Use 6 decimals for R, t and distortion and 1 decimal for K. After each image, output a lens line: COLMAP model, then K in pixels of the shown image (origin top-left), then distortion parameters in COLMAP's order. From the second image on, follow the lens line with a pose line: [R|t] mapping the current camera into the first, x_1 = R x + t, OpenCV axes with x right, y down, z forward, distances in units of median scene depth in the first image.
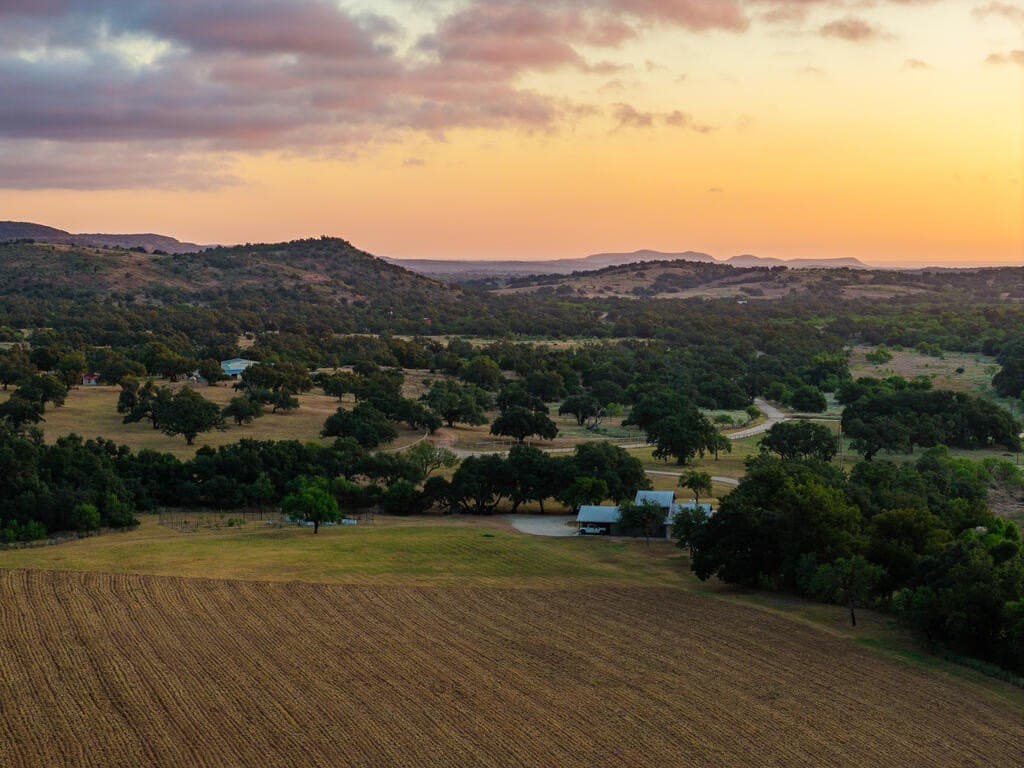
lens RADIAL K [[2182.8, 0, 509.7], [0, 2182.8, 384.3], [0, 0, 1]] dist [-0.137212, 0.000000]
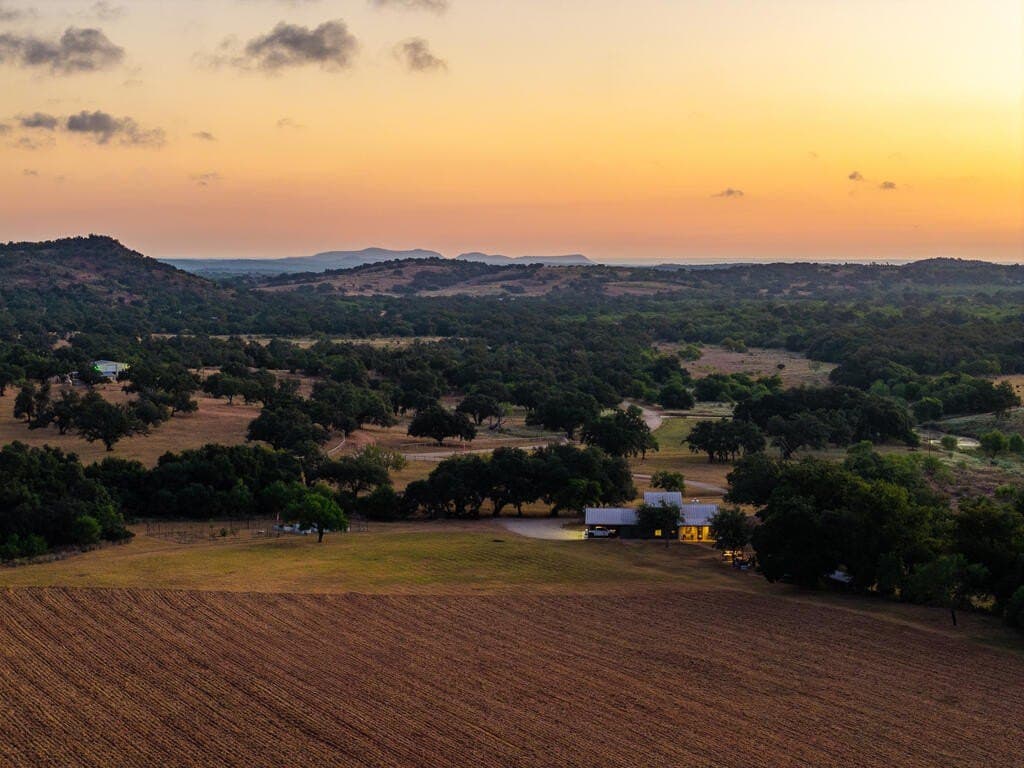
lens RADIAL K [[2182.8, 0, 515.1], [0, 2182.8, 381.9], [0, 0, 1]] dist [-0.137212, 0.000000]
pose [[0.989992, -0.009533, 0.140800, -0.103912], [0.009561, 0.999954, 0.000477, -0.001342], [-0.140799, 0.000874, 0.990038, 0.027934]]
